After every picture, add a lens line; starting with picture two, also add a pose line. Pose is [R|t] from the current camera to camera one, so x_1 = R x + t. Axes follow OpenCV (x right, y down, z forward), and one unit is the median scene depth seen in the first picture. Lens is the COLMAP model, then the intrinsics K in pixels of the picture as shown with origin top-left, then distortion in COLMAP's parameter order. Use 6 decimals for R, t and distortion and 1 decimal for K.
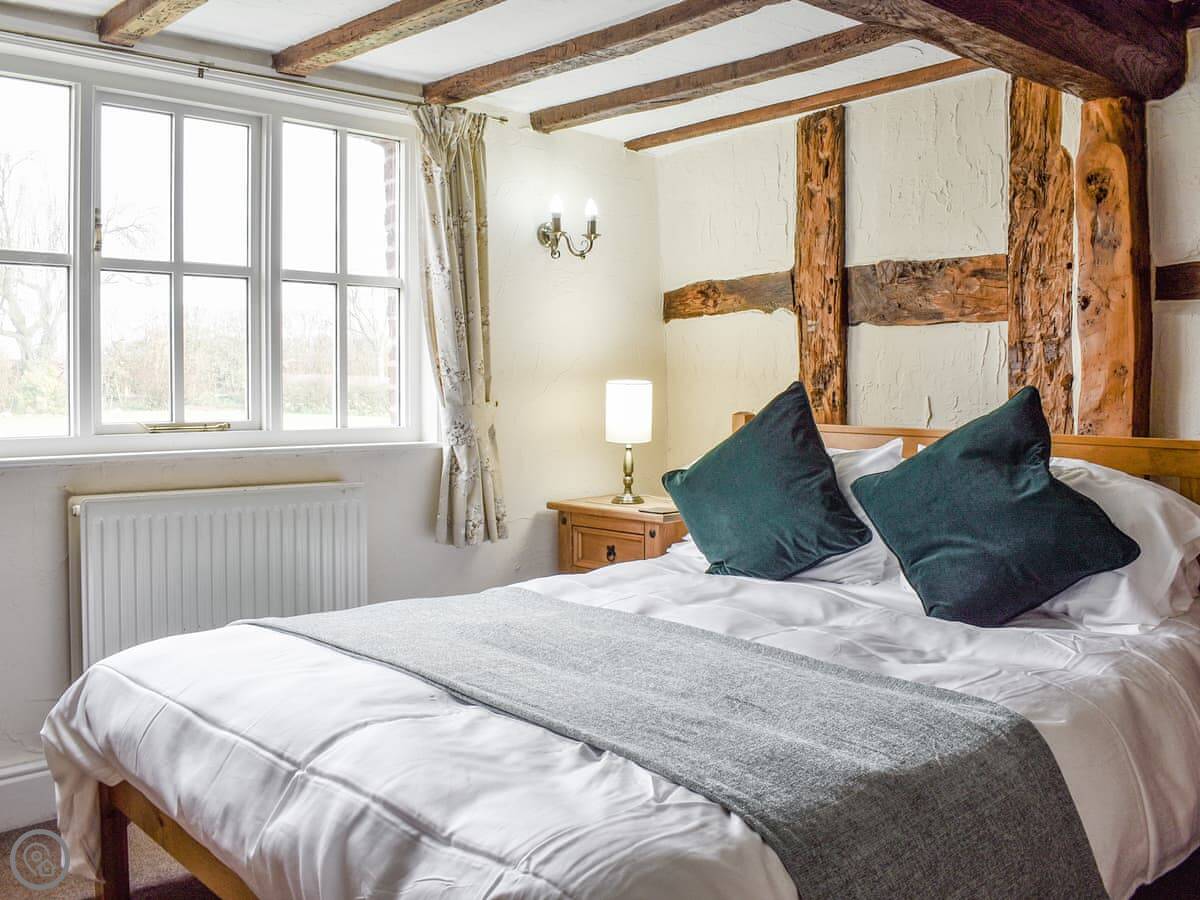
lens RADIAL K [[1102.6, 0, 593.1], [0, 1102.6, 451.6], [0, 0, 1]] dist [-0.086109, 0.001227]
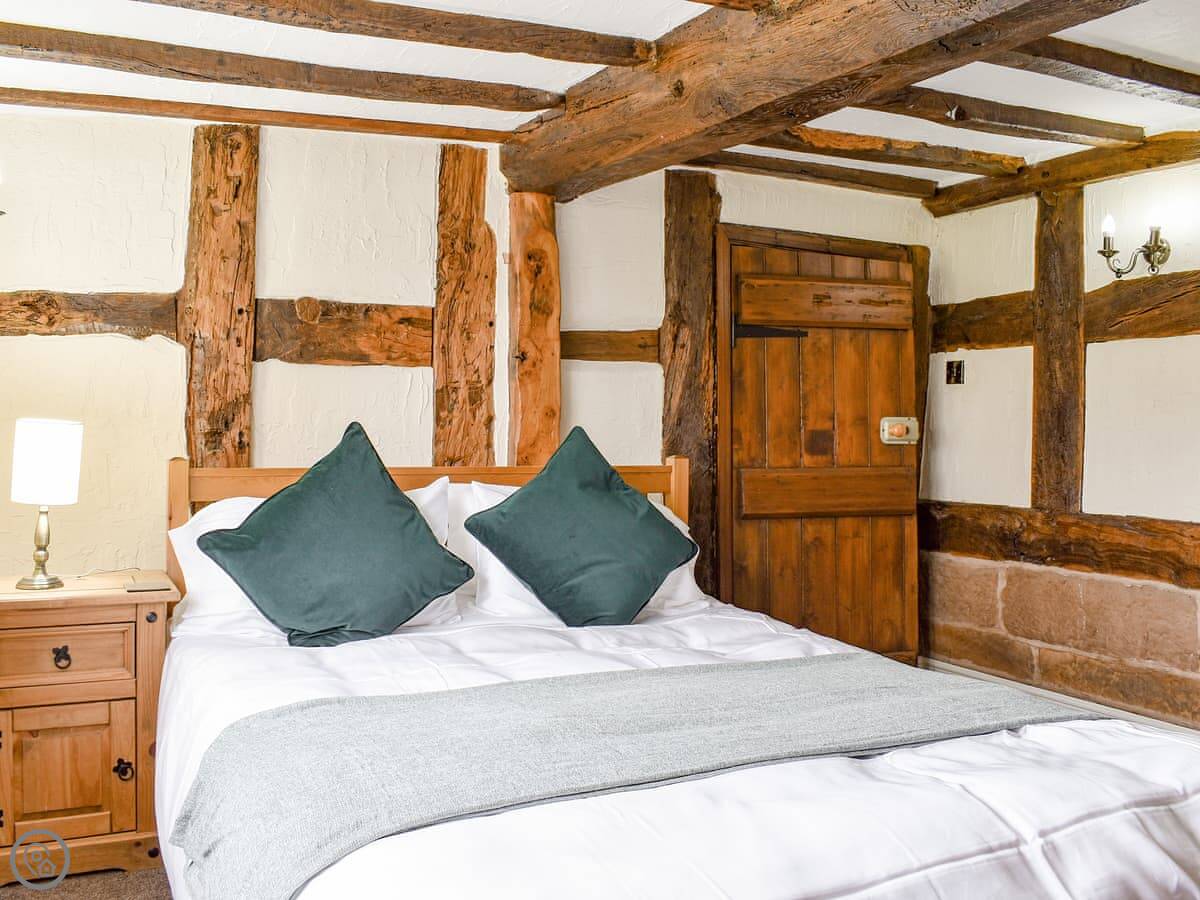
lens RADIAL K [[1041.5, 0, 624.3], [0, 1041.5, 433.3], [0, 0, 1]] dist [-0.082594, -0.007983]
pose [[0.302848, -0.008956, 0.952997, -0.558634], [0.053848, 0.998519, -0.007728, -0.033213], [-0.951516, 0.053657, 0.302882, 0.487465]]
